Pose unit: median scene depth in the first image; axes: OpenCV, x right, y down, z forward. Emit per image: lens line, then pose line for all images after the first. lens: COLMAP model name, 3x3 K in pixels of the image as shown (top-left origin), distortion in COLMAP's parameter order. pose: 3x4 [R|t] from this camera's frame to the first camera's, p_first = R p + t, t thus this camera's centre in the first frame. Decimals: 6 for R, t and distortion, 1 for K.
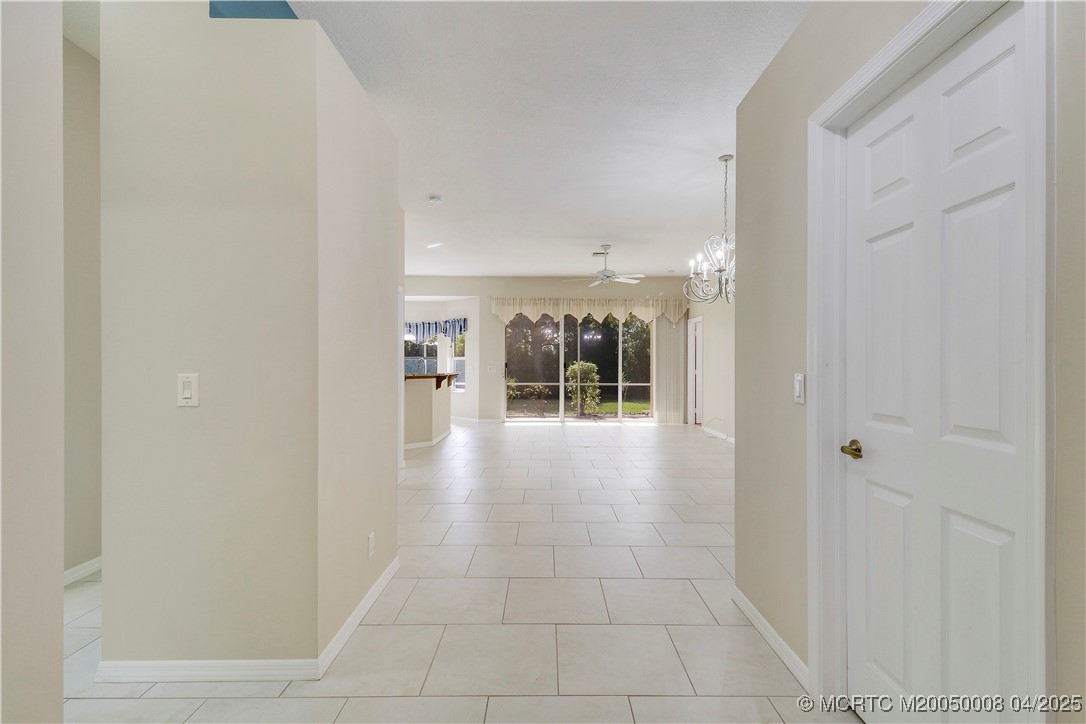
lens RADIAL K [[508.5, 0, 575.7], [0, 508.5, 369.1], [0, 0, 1]] dist [-0.004911, -0.004255]
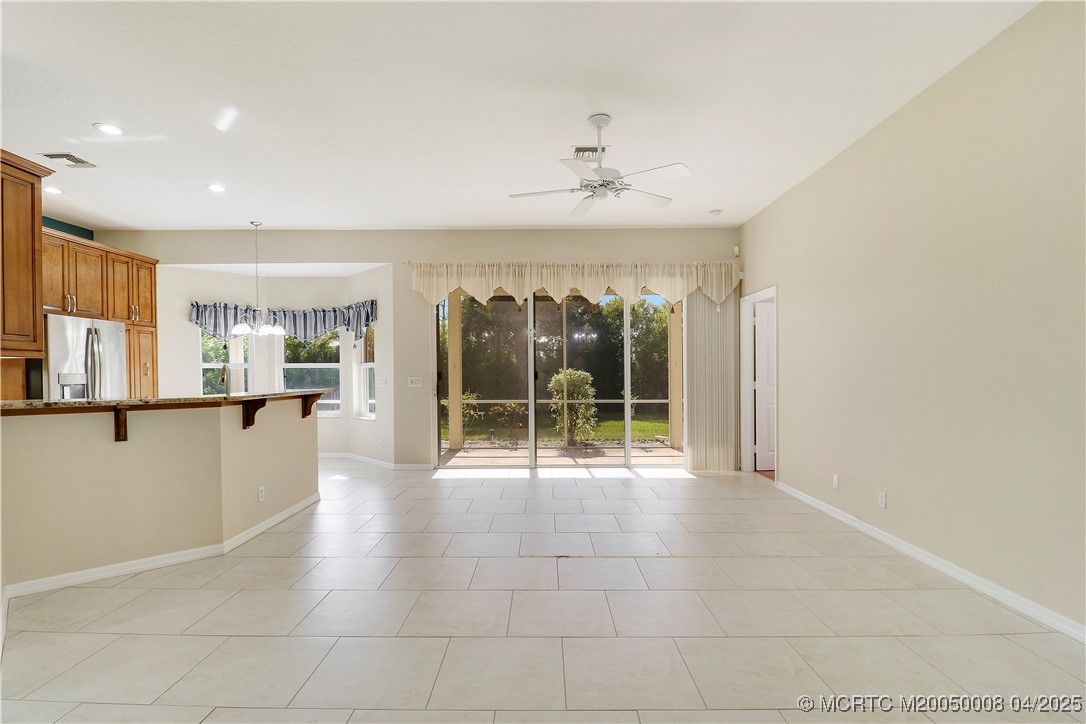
lens RADIAL K [[508.5, 0, 521.7], [0, 508.5, 366.2], [0, 0, 1]] dist [-0.004911, -0.004255]
pose [[0.994487, -0.008035, -0.104556, 0.024473], [0.005791, 0.999747, -0.021745, -0.004878], [0.104704, 0.021020, 0.994281, 0.369290]]
